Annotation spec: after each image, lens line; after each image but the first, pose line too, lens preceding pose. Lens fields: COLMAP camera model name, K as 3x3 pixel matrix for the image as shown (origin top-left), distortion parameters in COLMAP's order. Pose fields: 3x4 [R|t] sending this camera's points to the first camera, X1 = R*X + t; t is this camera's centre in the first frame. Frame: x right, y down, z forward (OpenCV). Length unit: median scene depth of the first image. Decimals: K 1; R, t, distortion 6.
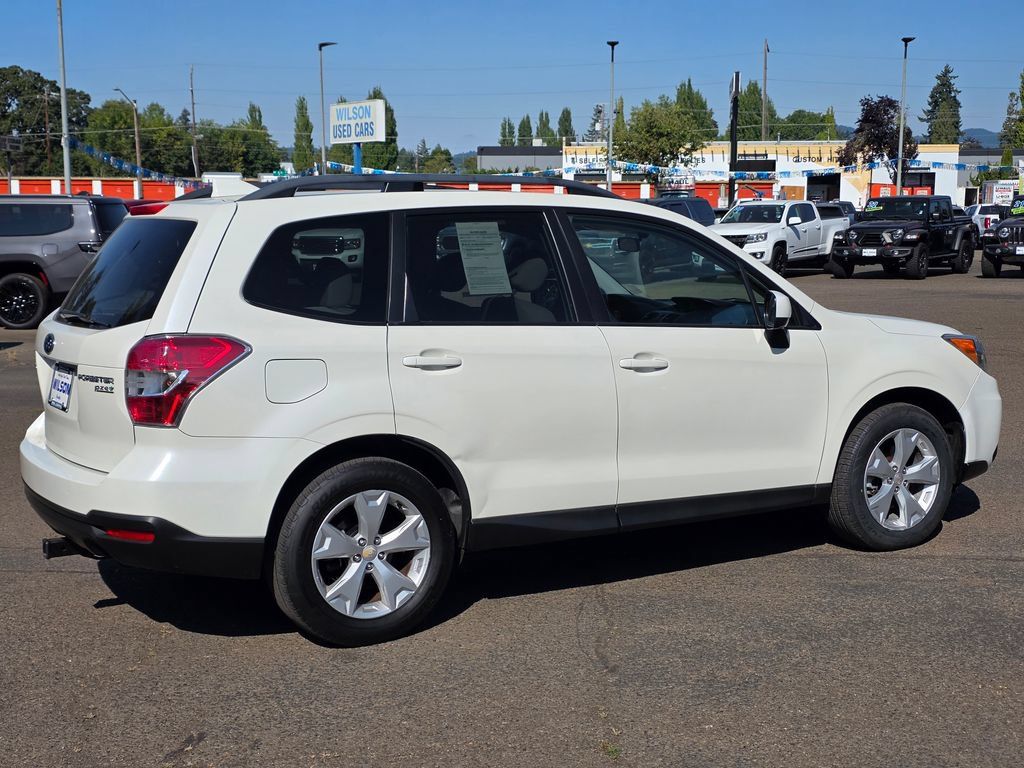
lens RADIAL K [[1396.4, 0, 509.4], [0, 1396.4, 374.7], [0, 0, 1]] dist [0.073084, 0.000000]
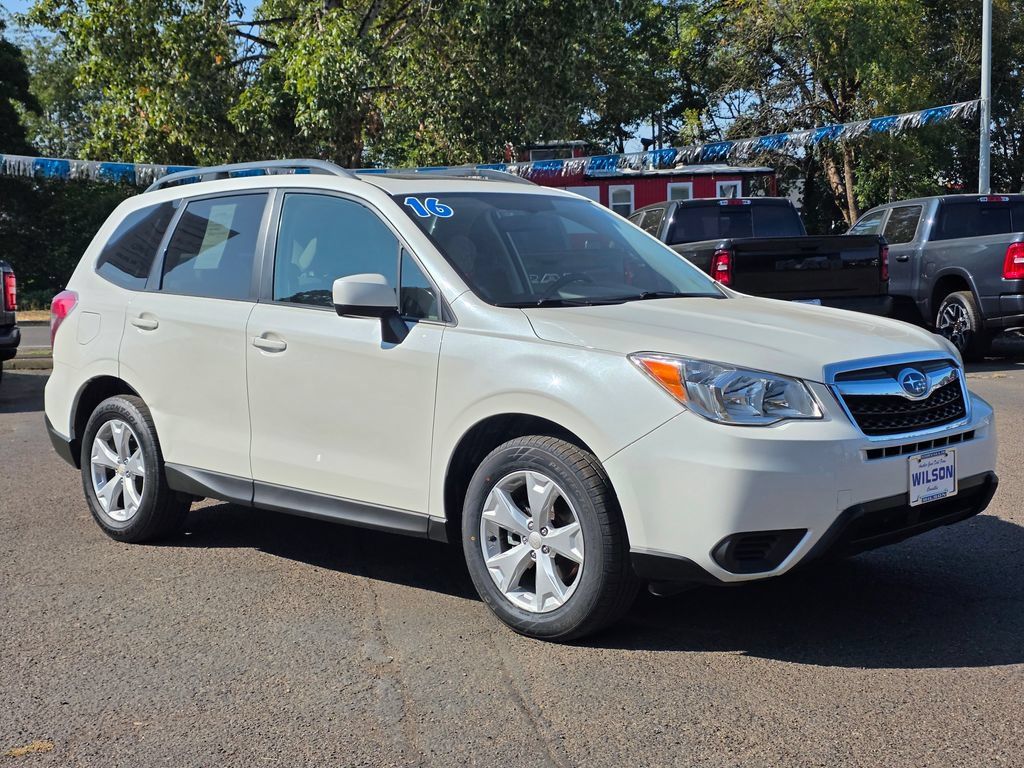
lens RADIAL K [[1396.4, 0, 487.5], [0, 1396.4, 372.0], [0, 0, 1]] dist [0.073084, 0.000000]
pose [[0.254383, 0.082887, -0.963545, 1.115981], [-0.090664, 0.993977, 0.061569, -0.063837], [0.962844, 0.071697, 0.260366, 0.911502]]
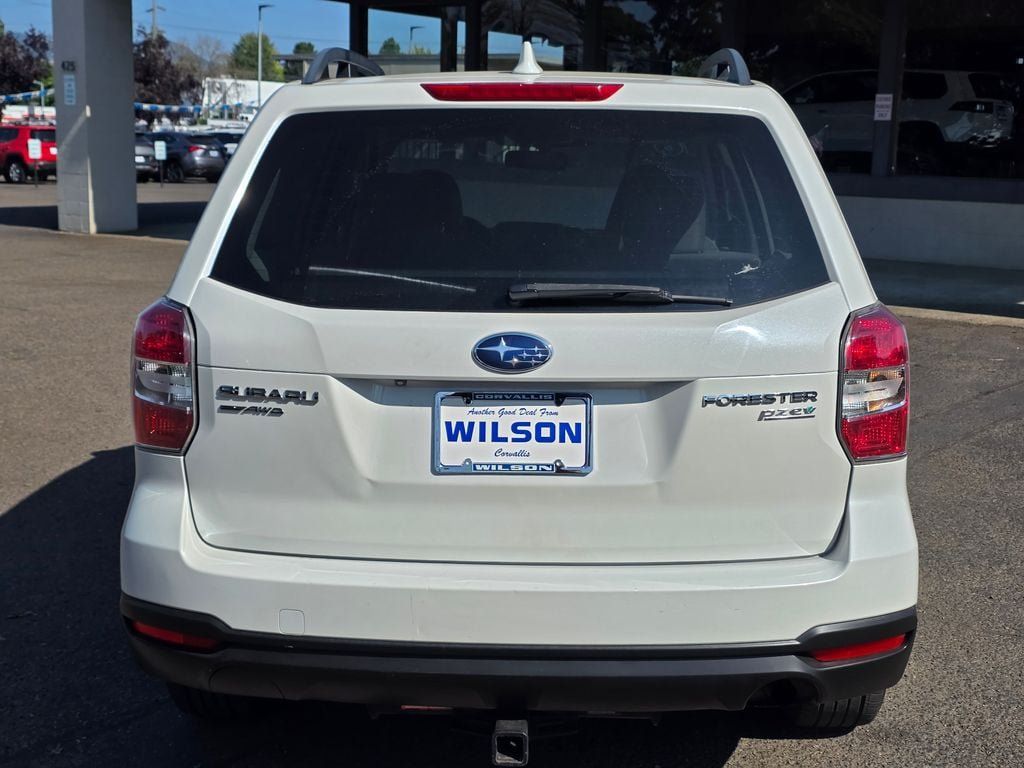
lens RADIAL K [[1396.4, 0, 512.9], [0, 1396.4, 382.3], [0, 0, 1]] dist [0.073084, 0.000000]
pose [[0.546471, -0.129296, 0.827437, -0.720775], [0.080108, 0.991550, 0.102034, -0.060667], [-0.833638, 0.010526, 0.552211, 0.693515]]
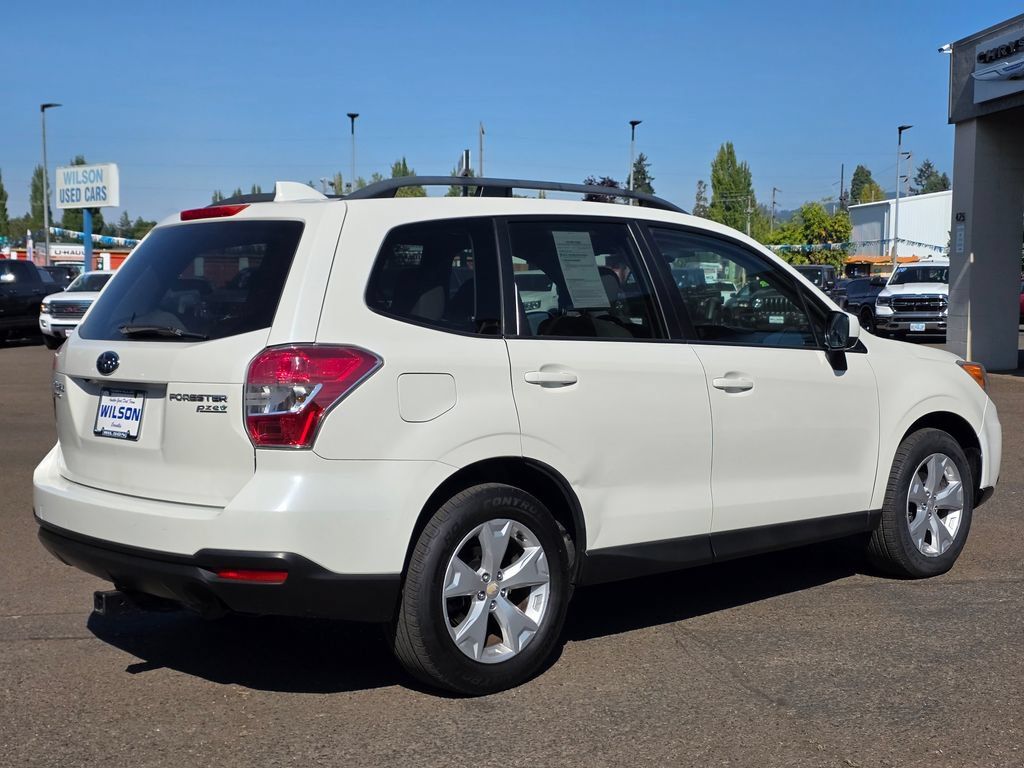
lens RADIAL K [[1396.4, 0, 517.3], [0, 1396.4, 387.3], [0, 0, 1]] dist [0.073084, 0.000000]
pose [[0.976834, -0.009371, 0.213794, -0.256528], [0.019366, 0.998813, -0.044703, 0.034991], [-0.213121, 0.047808, 0.975855, 0.102339]]
